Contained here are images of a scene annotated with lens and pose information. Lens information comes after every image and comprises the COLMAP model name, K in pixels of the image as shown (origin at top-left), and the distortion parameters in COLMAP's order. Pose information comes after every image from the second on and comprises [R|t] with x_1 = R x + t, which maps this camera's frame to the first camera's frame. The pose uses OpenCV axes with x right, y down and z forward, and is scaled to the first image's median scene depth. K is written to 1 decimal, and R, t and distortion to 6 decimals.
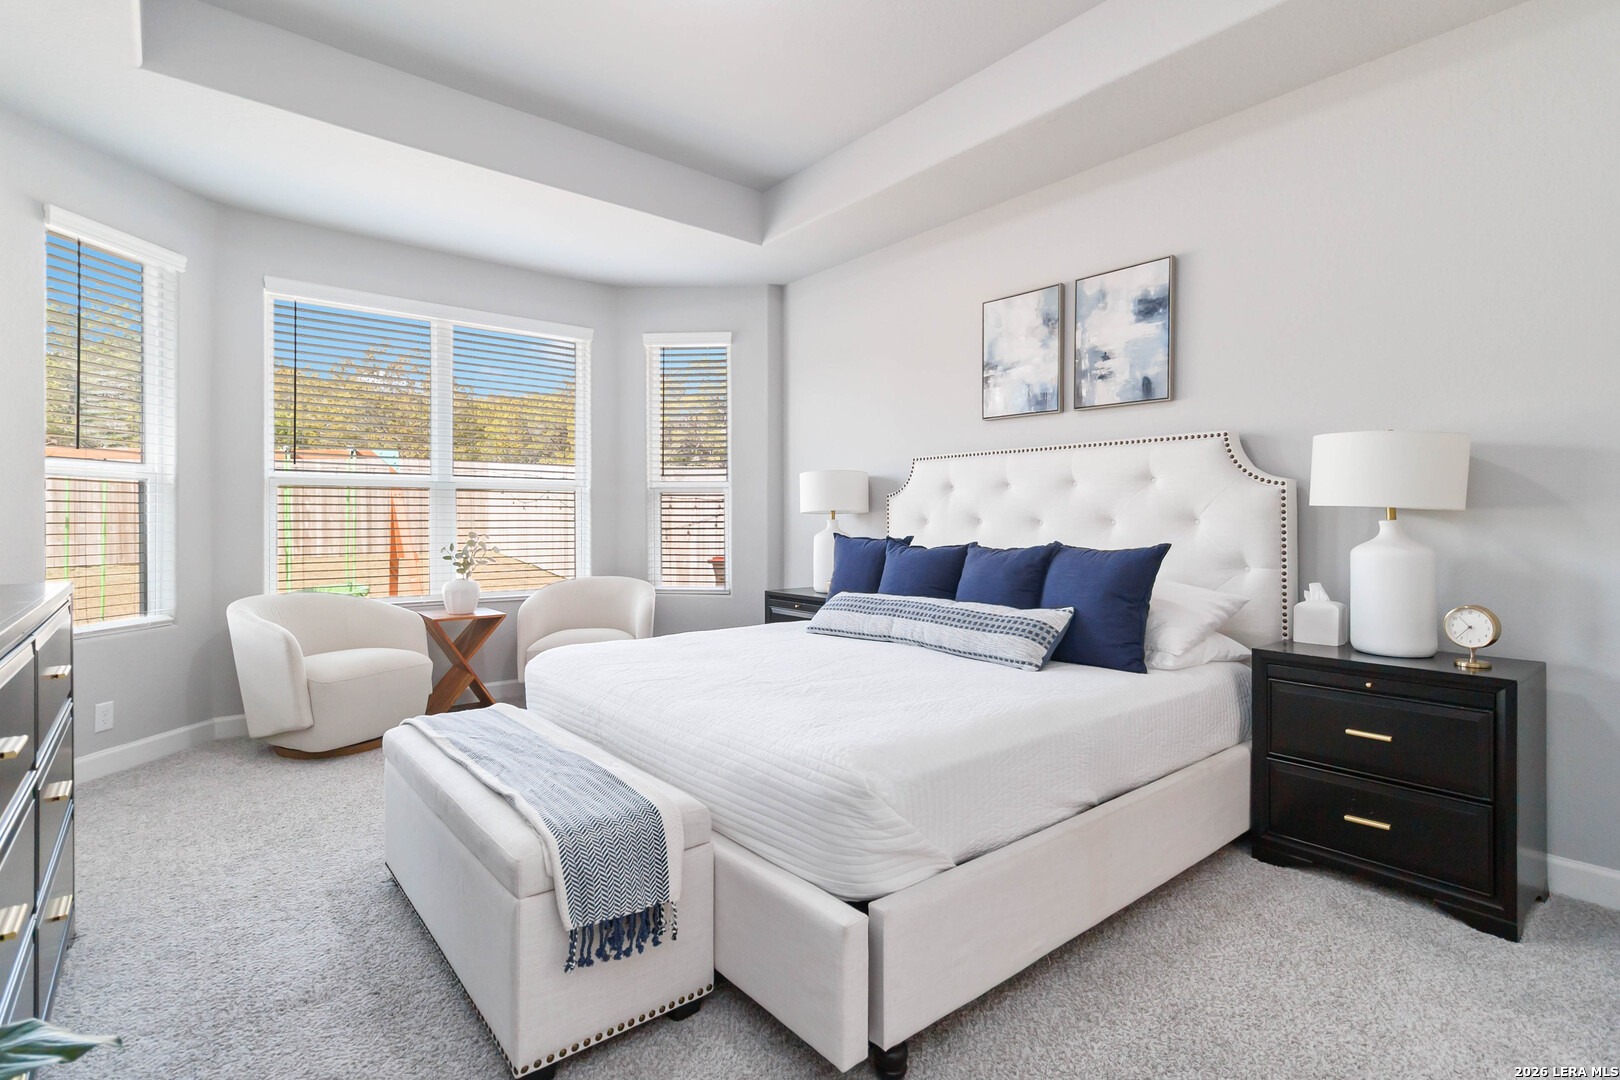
lens RADIAL K [[754.8, 0, 802.7], [0, 754.8, 515.2], [0, 0, 1]] dist [0.002769, 0.000581]
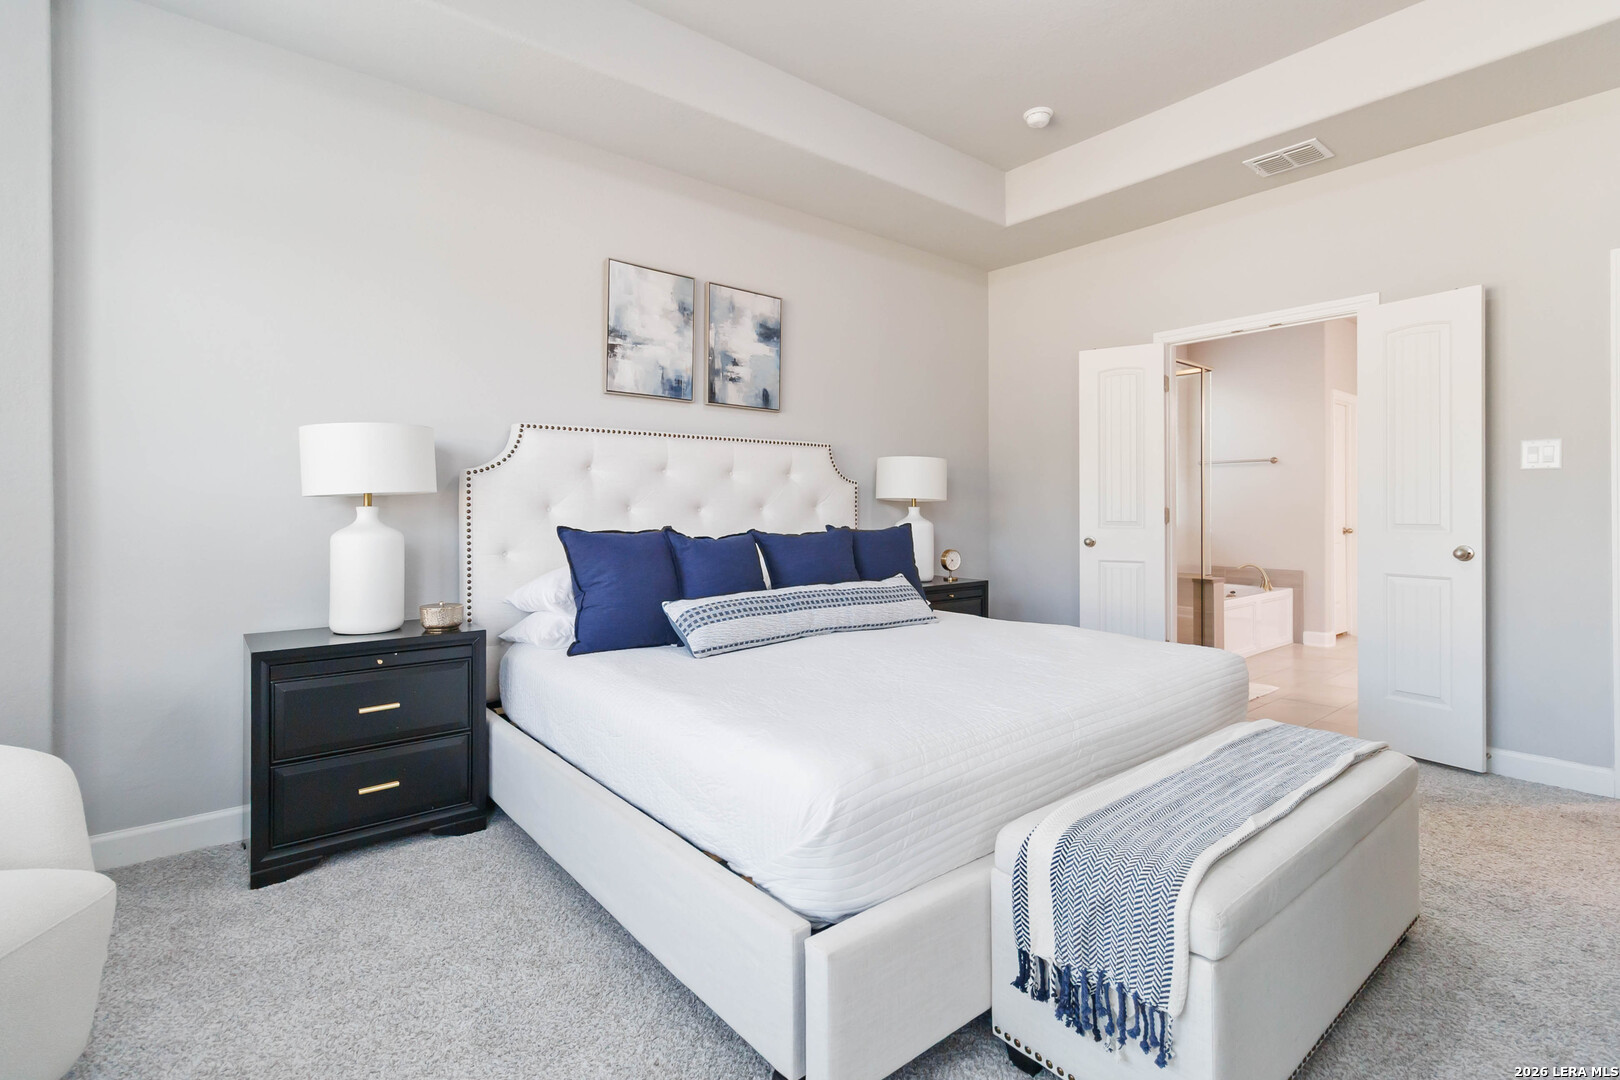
lens RADIAL K [[768.3, 0, 801.4], [0, 768.3, 512.7], [0, 0, 1]] dist [0.000834, 0.000250]
pose [[0.012248, -0.009427, 0.999881, -0.701816], [-0.006896, 0.999931, 0.009511, 0.002943], [-0.999901, -0.007012, 0.012182, 0.828583]]
